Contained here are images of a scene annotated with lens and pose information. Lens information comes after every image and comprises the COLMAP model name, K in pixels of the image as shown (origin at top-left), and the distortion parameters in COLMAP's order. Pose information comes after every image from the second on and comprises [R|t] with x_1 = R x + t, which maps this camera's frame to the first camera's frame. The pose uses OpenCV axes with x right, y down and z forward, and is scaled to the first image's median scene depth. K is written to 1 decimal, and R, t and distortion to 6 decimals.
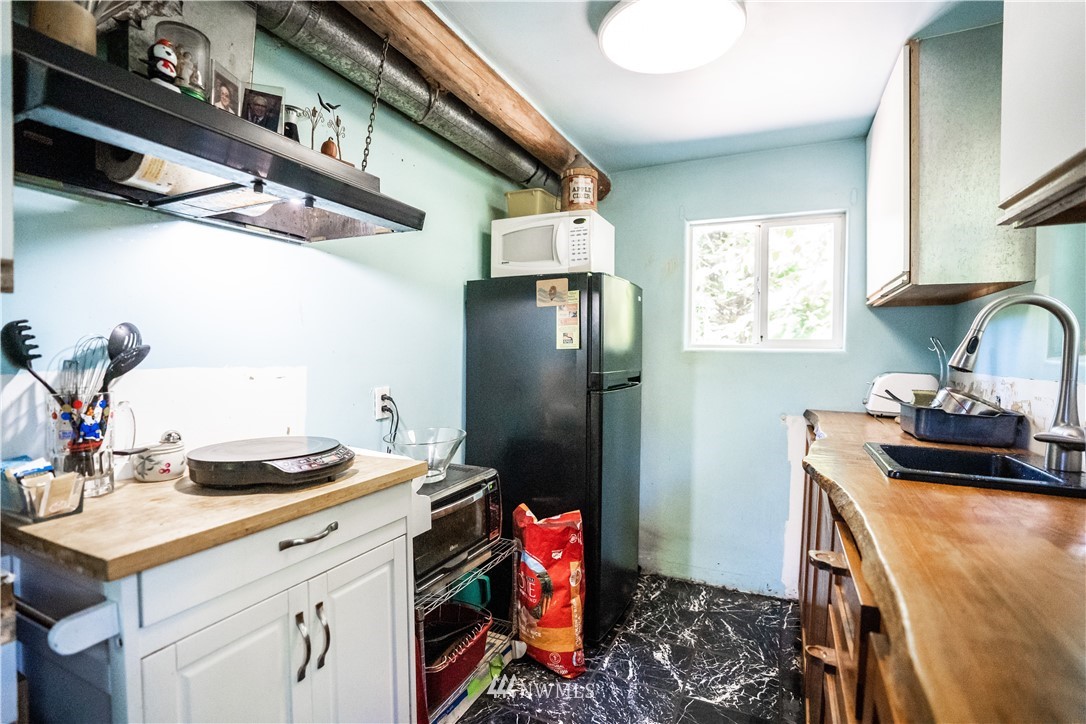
lens RADIAL K [[507.5, 0, 543.0], [0, 507.5, 362.0], [0, 0, 1]] dist [-0.072488, 0.026531]
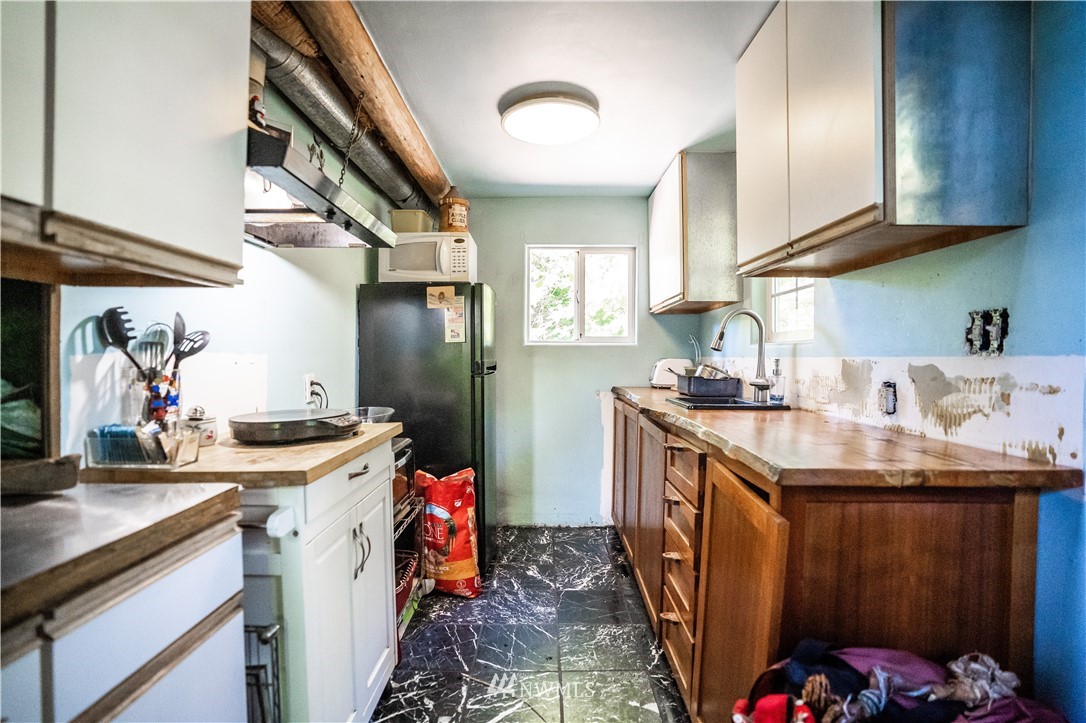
lens RADIAL K [[507.5, 0, 543.0], [0, 507.5, 361.5], [0, 0, 1]] dist [-0.072488, 0.026531]
pose [[0.903604, -0.015099, 0.428102, -0.307991], [0.018726, 0.999816, -0.004261, 0.033044], [-0.427959, 0.011867, 0.903720, -0.241004]]
